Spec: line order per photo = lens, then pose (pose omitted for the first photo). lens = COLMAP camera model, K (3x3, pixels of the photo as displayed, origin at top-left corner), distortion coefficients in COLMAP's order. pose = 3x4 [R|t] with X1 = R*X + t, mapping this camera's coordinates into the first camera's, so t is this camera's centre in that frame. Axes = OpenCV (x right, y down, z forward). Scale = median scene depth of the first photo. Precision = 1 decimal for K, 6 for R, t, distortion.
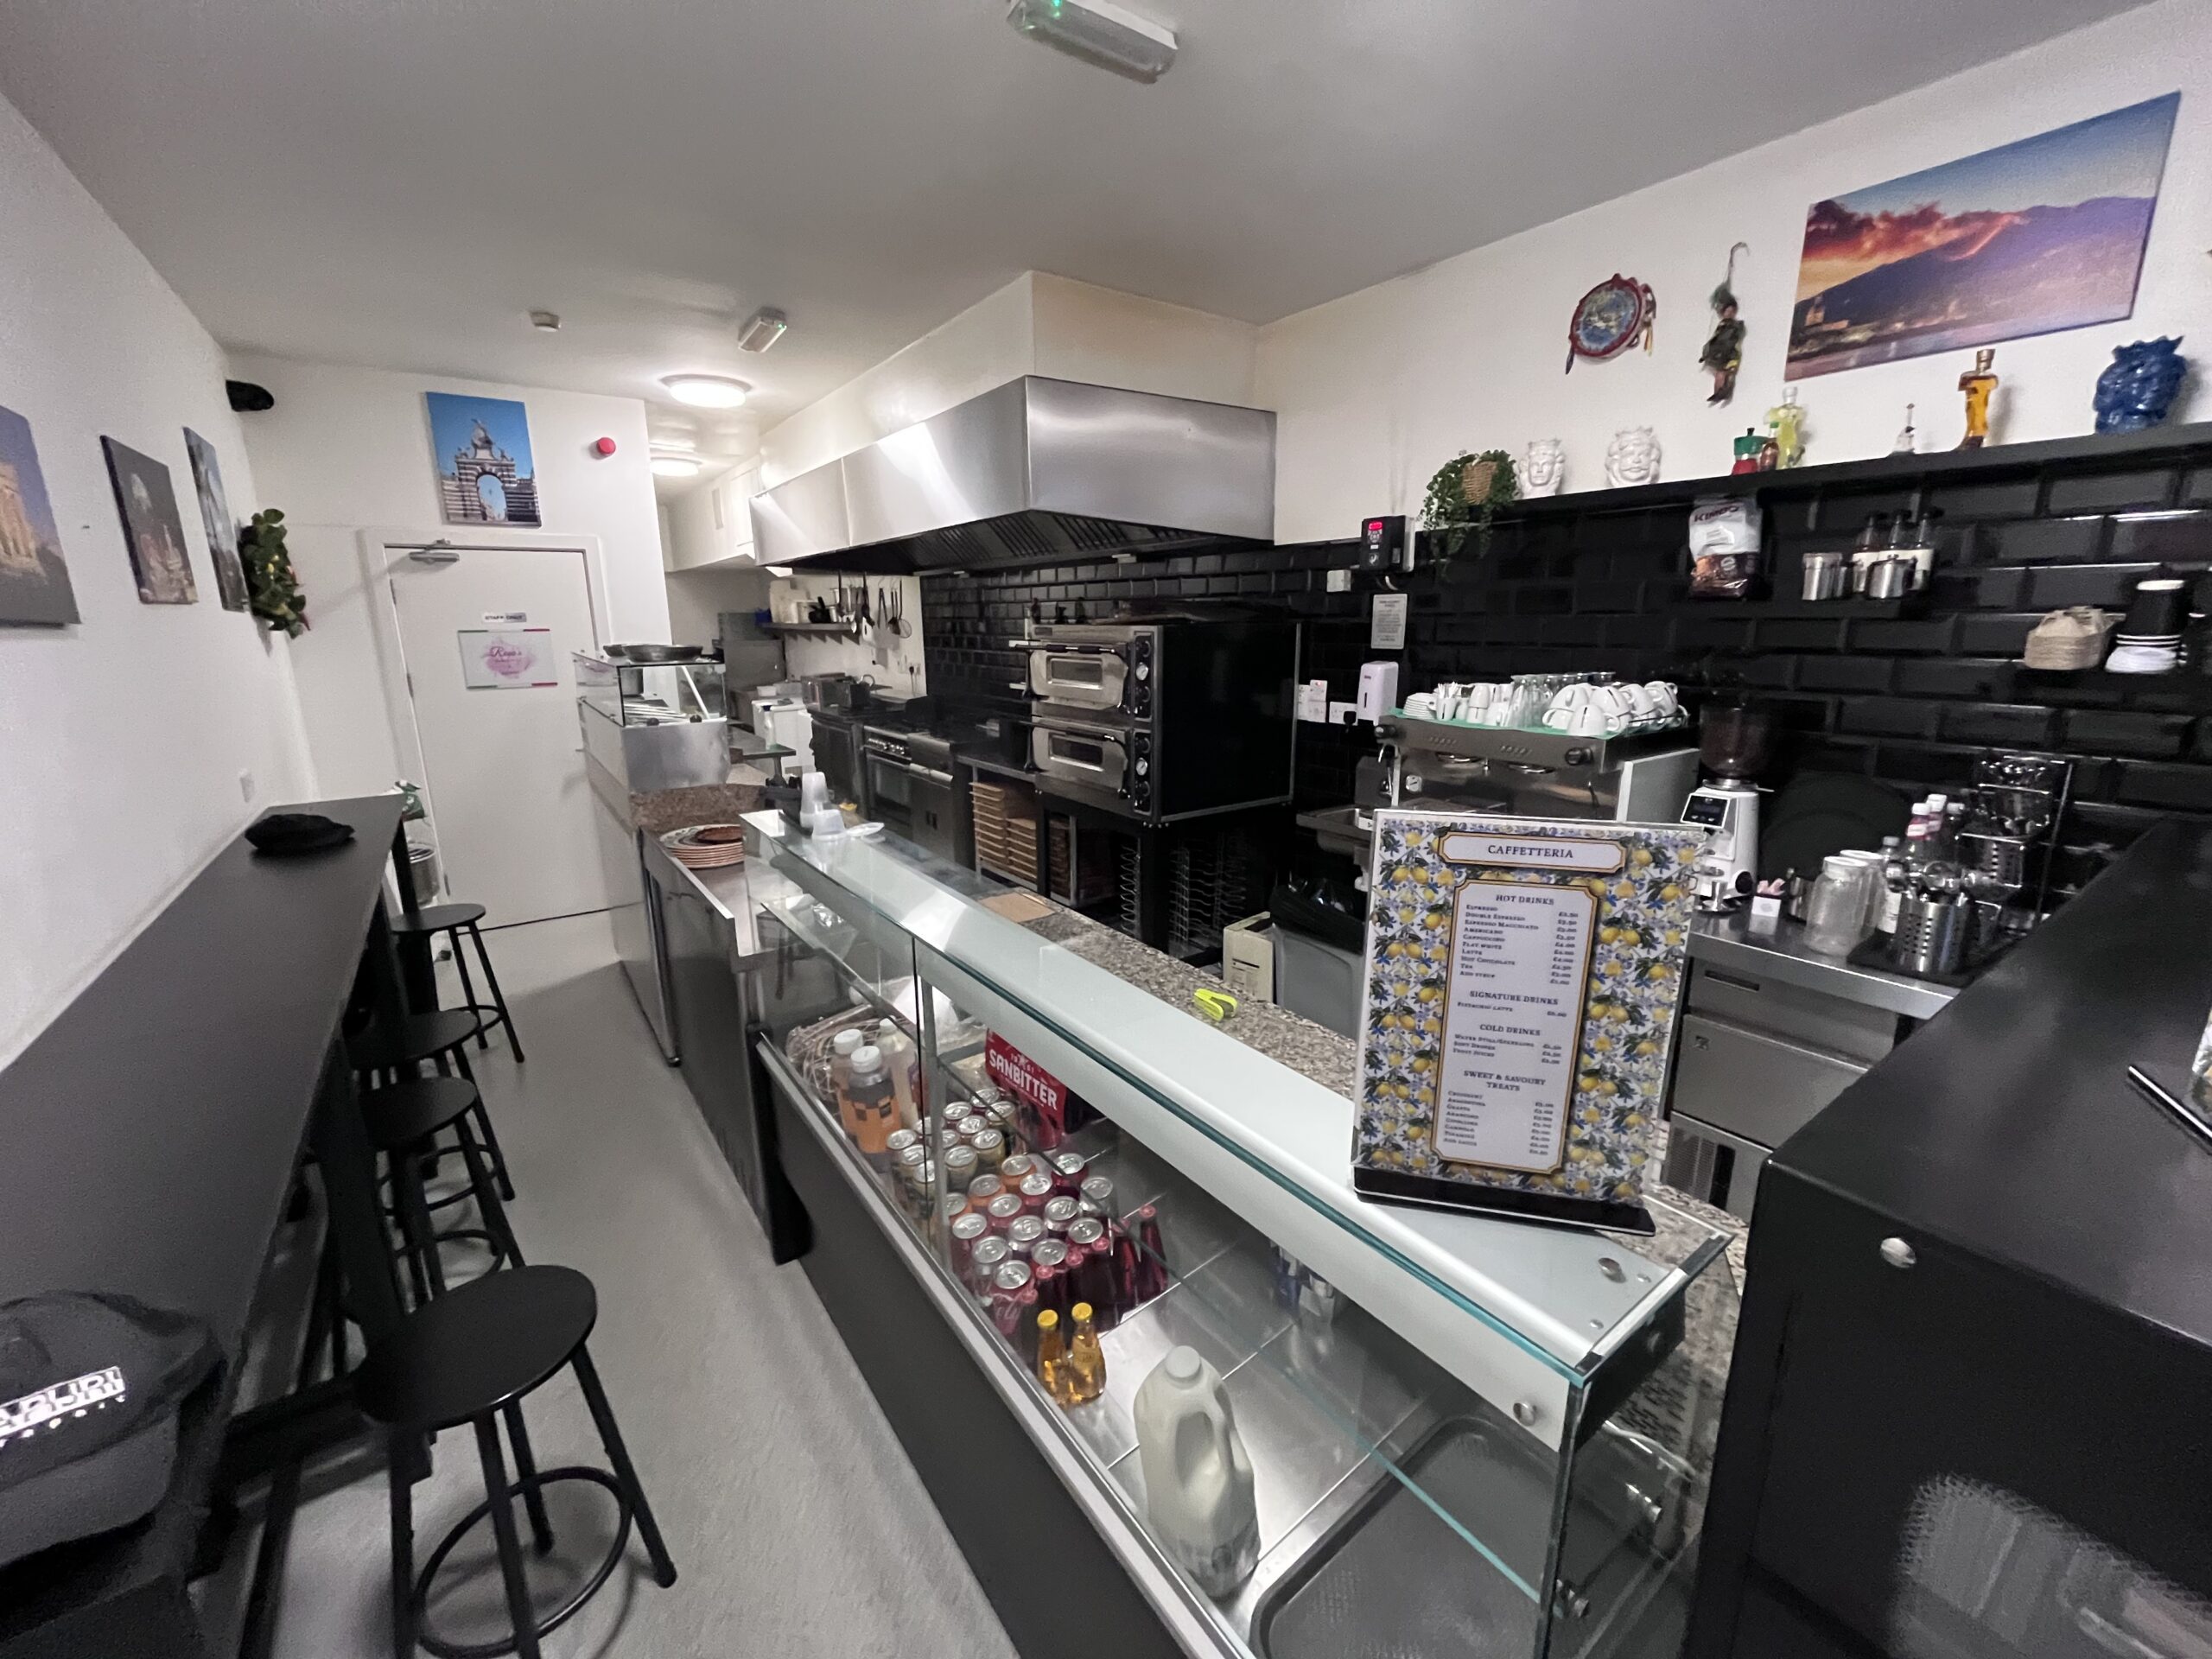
lens RADIAL K [[884.3, 0, 1109.7], [0, 884.3, 830.1], [0, 0, 1]] dist [0.000616, 0.000013]
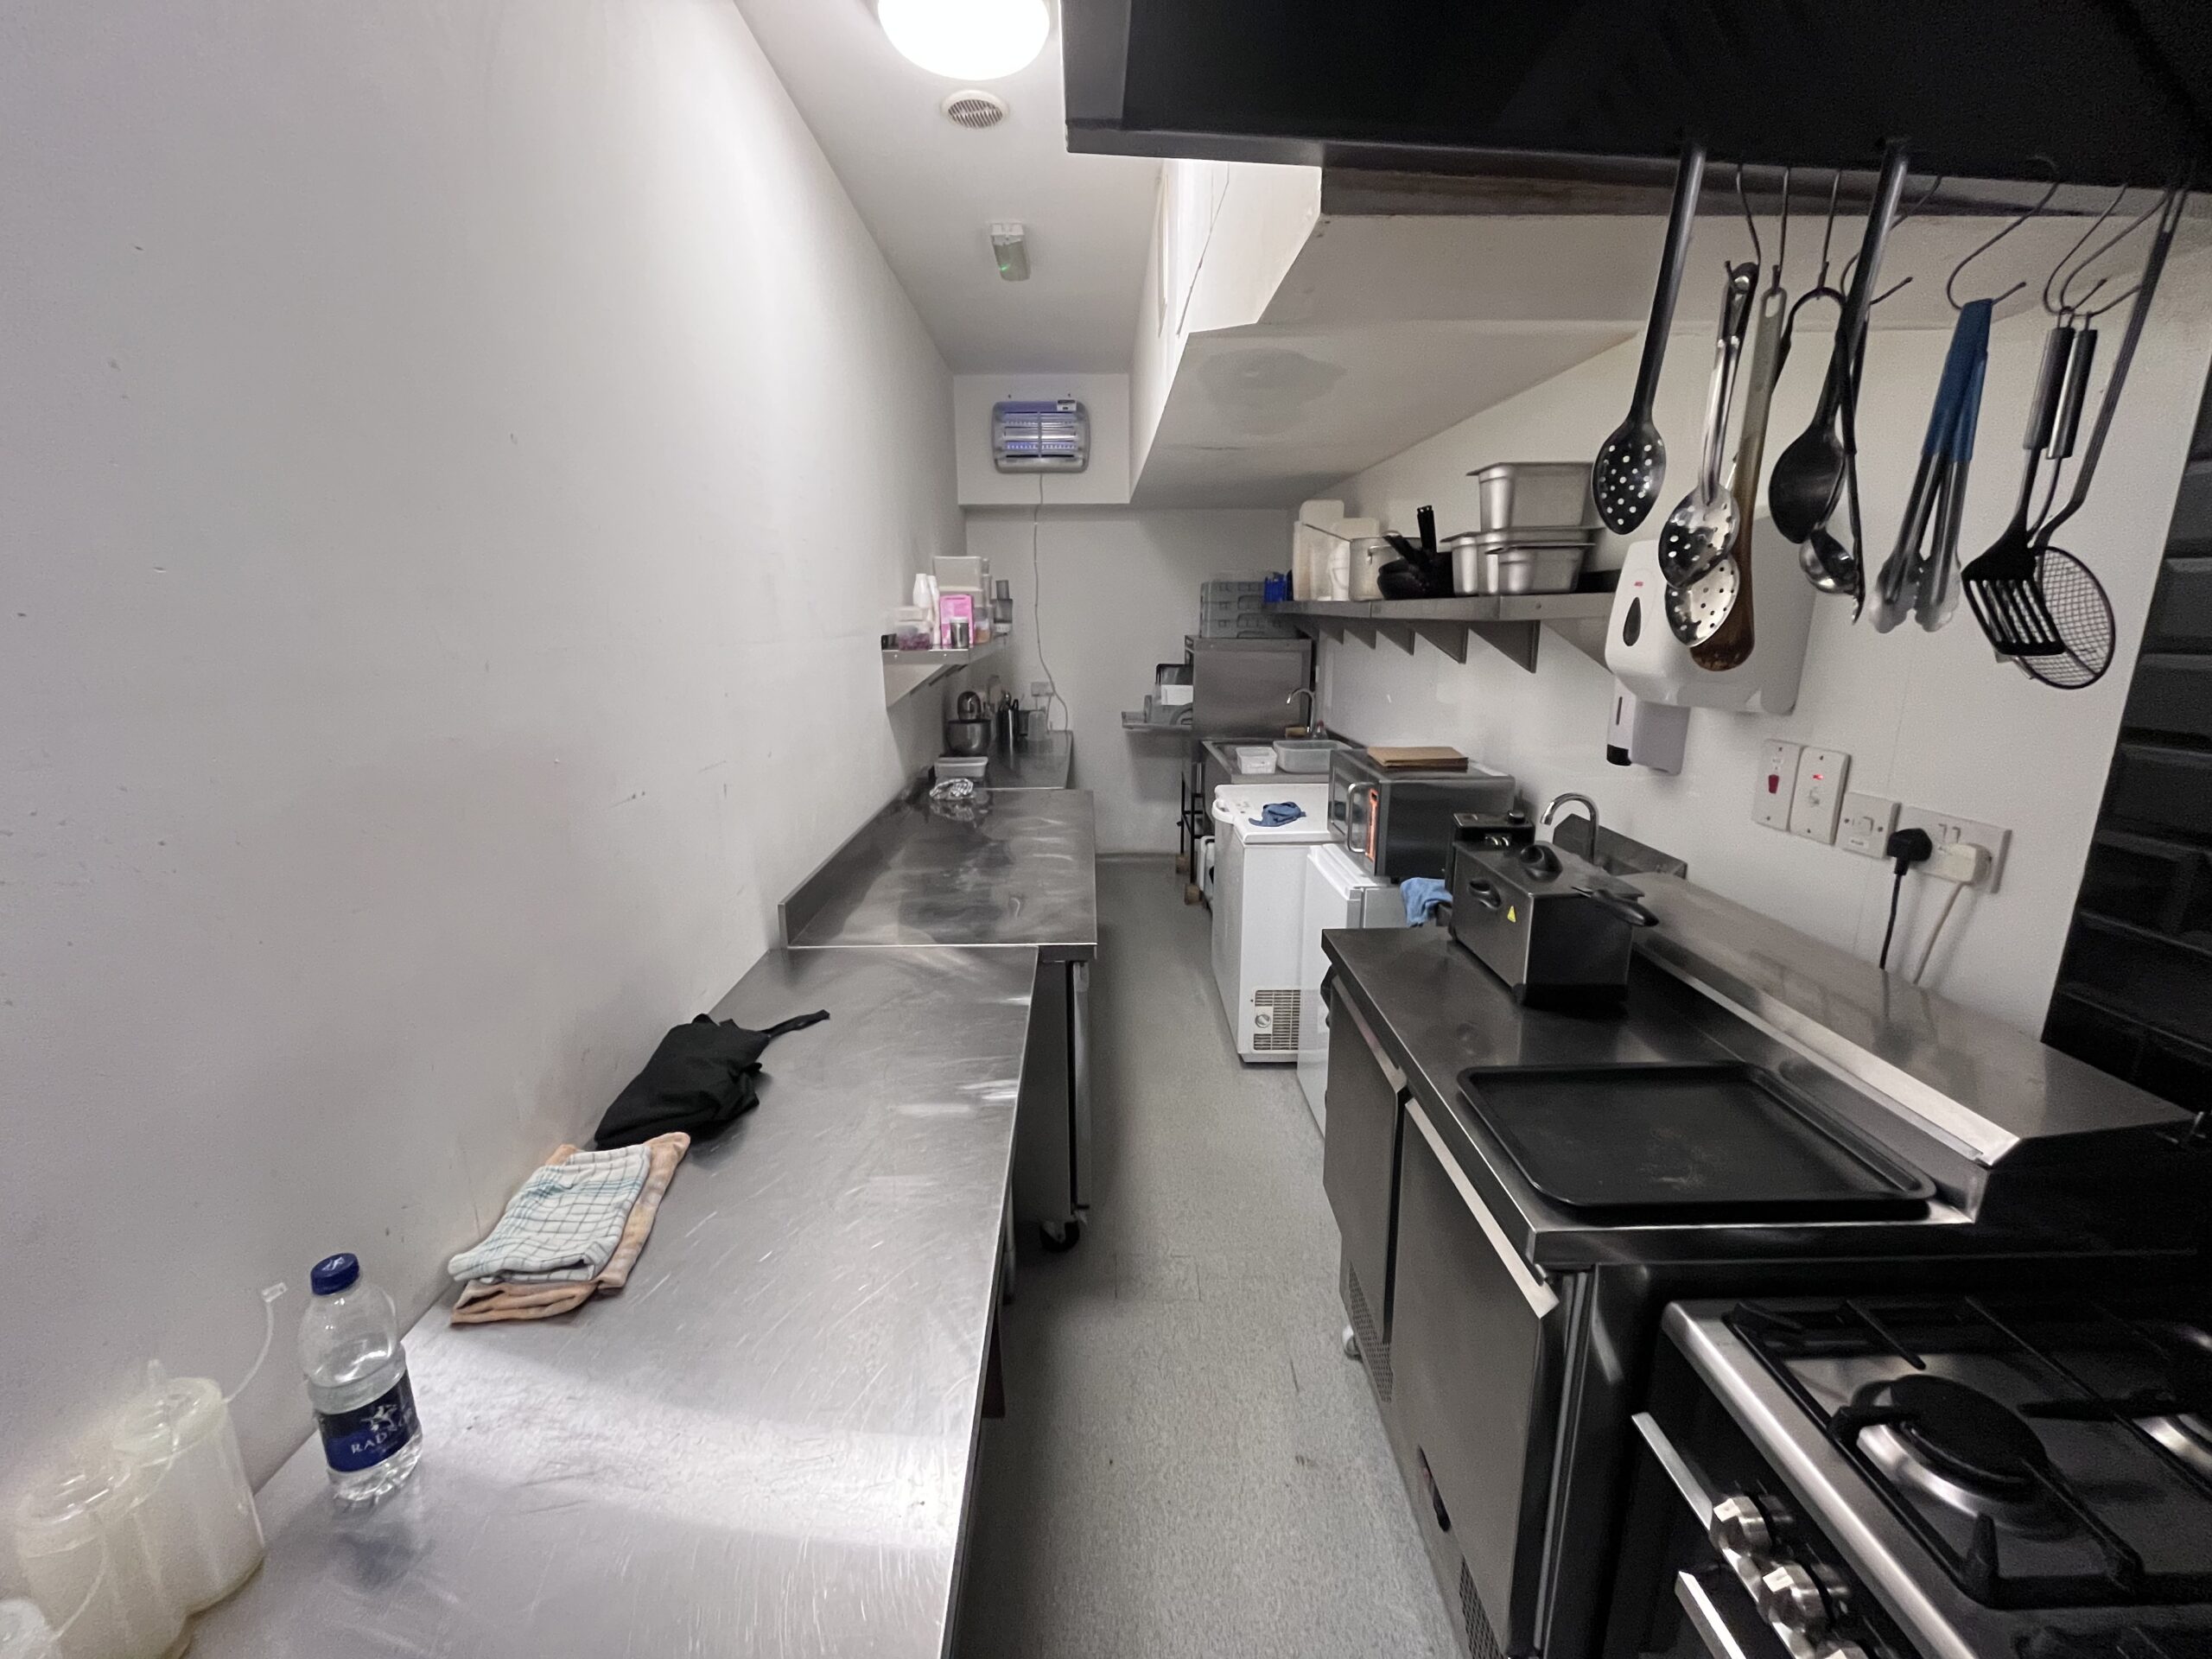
lens RADIAL K [[884.3, 0, 1103.9], [0, 884.3, 823.3], [0, 0, 1]] dist [0.000616, 0.000013]
pose [[0.821447, 0.135880, -0.553861, -0.209423], [-0.132839, 0.990075, 0.045880, -0.139242], [0.554598, 0.035887, 0.831344, 0.612343]]
